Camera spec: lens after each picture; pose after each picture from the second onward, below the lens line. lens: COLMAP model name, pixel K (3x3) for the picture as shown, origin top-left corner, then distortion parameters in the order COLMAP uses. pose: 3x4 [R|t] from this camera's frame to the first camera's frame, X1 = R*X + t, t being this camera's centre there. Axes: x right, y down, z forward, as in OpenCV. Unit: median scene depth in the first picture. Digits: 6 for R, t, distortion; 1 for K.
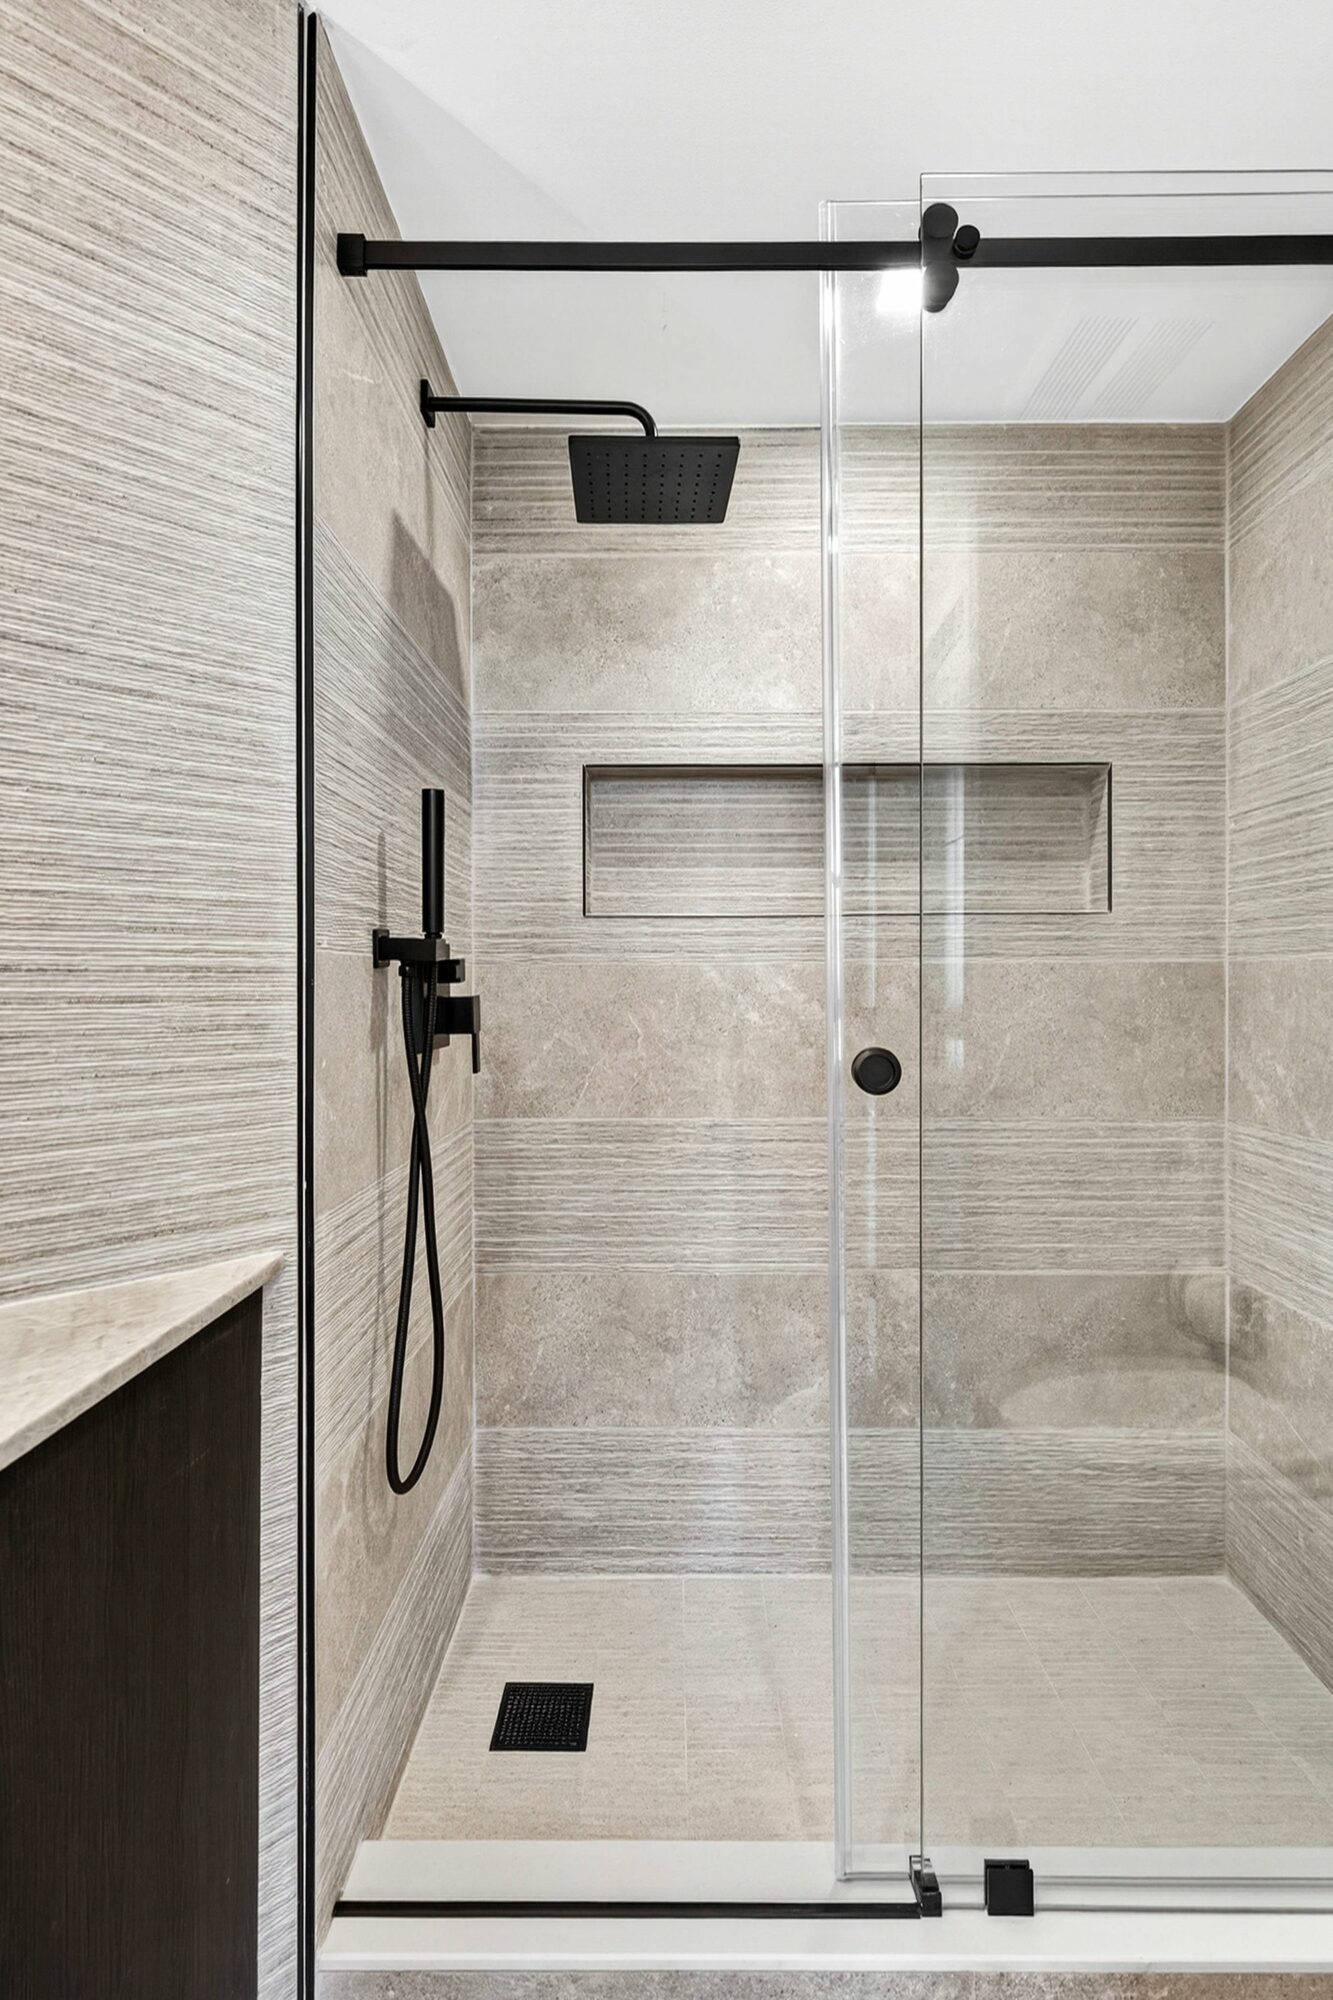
lens RADIAL K [[948.5, 0, 673.1], [0, 948.5, 974.7], [0, 0, 1]] dist [0.001203, -0.000203]
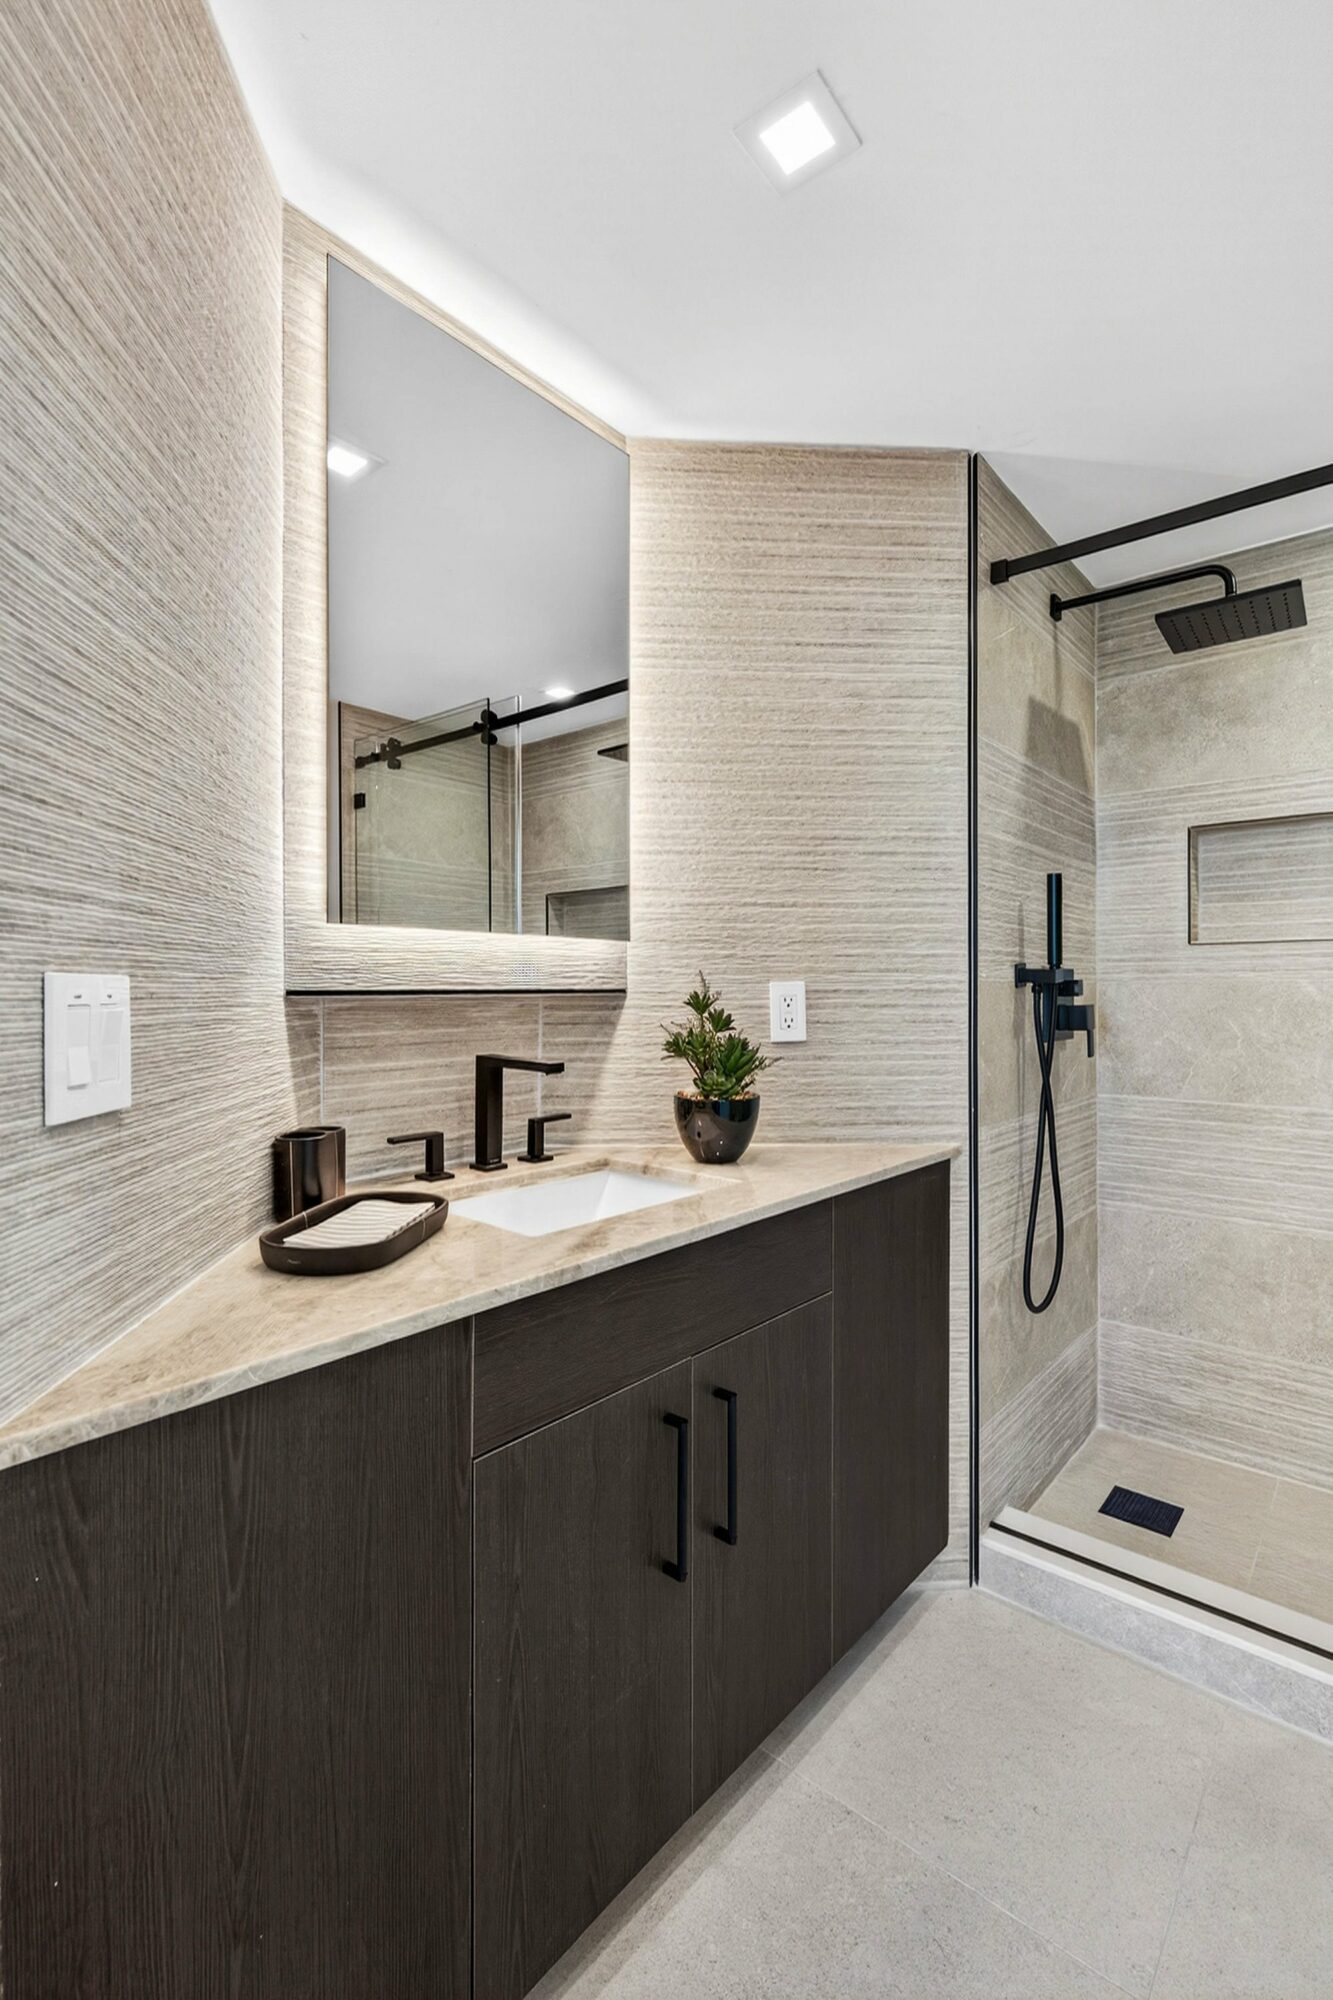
lens RADIAL K [[894.7, 0, 666.5], [0, 894.7, 1000.0], [0, 0, 1]] dist [-0.000777, -0.000411]
pose [[0.754645, 0.005703, -0.656108, 0.199921], [0.007892, 0.999811, 0.017769, -0.014755], [0.656086, -0.018587, 0.754458, -0.459884]]
